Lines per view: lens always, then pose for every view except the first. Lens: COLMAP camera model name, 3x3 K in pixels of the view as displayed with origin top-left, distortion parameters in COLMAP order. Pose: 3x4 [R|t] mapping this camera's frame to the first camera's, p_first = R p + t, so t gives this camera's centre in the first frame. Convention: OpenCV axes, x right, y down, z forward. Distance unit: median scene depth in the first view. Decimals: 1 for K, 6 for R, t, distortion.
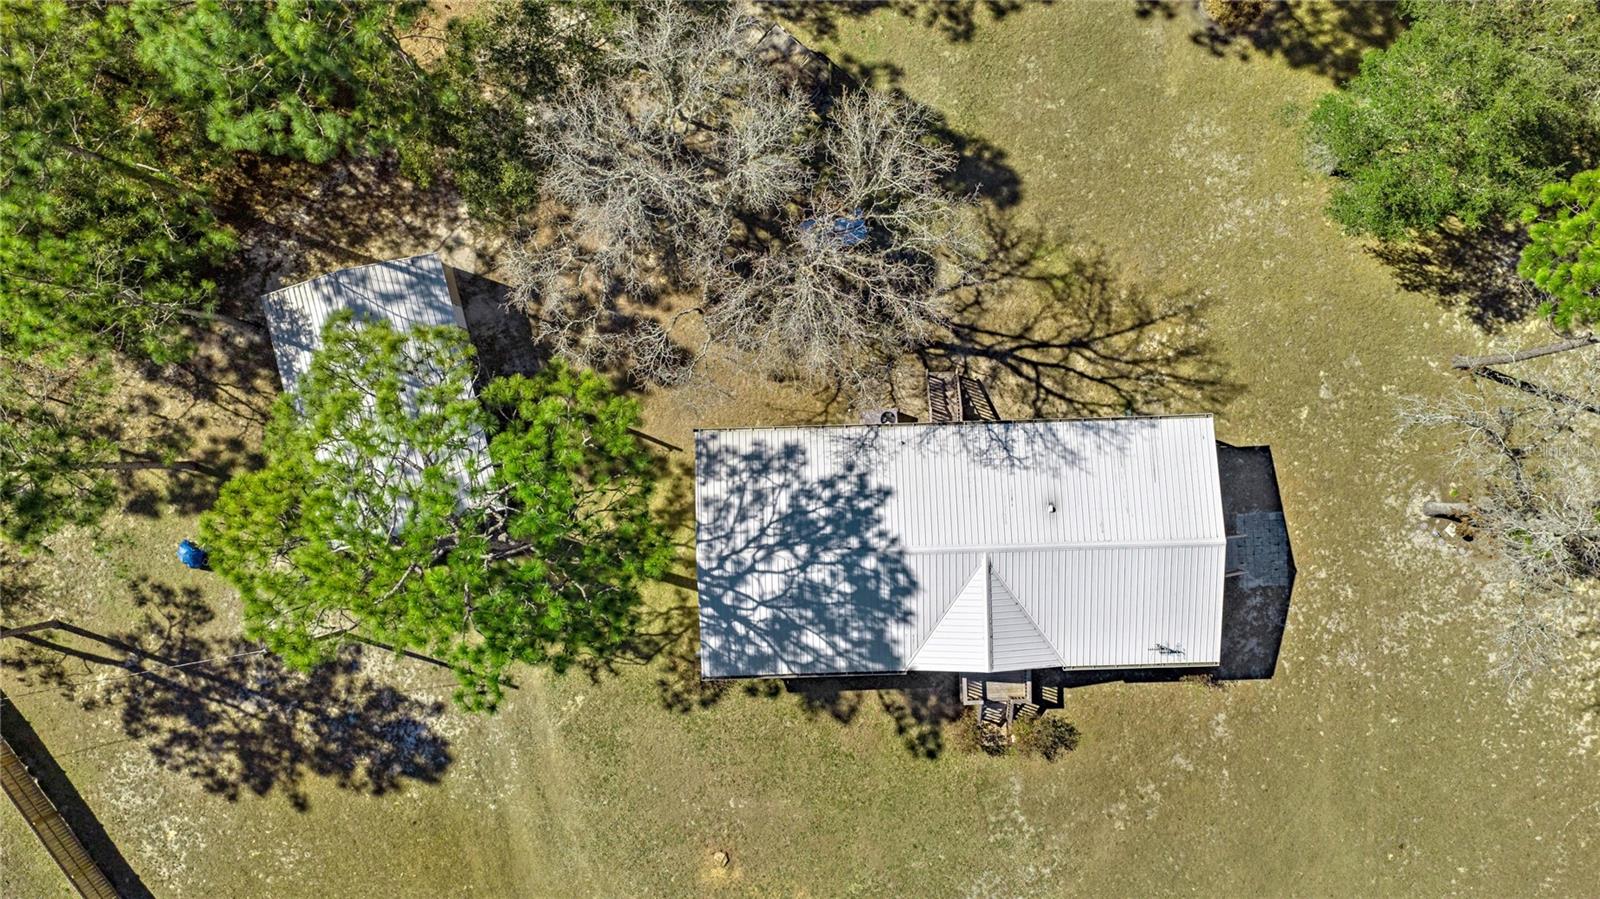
lens RADIAL K [[1305.1, 0, 800.0], [0, 1305.1, 449.5], [0, 0, 1]] dist [0.006069, -0.013270]
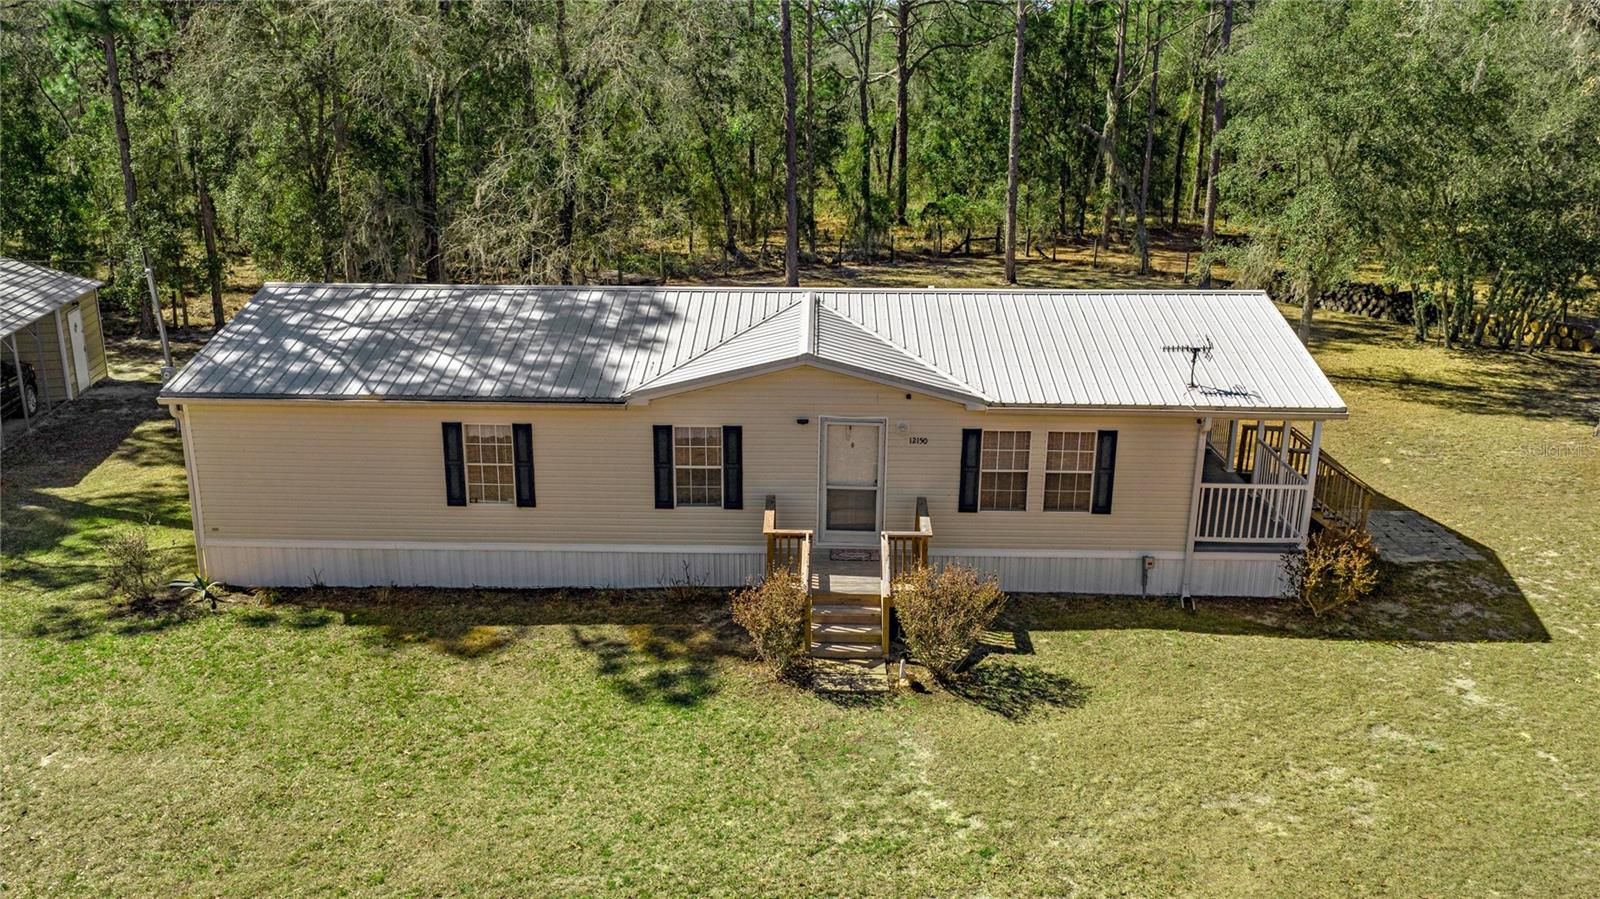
lens RADIAL K [[1305.1, 0, 800.0], [0, 1305.1, 449.5], [0, 0, 1]] dist [0.006069, -0.013270]
pose [[0.998965, 0.019399, -0.041146, 0.157888], [-0.045298, 0.341377, -0.938834, 0.586319], [-0.004166, 0.939726, 0.341903, 0.870996]]
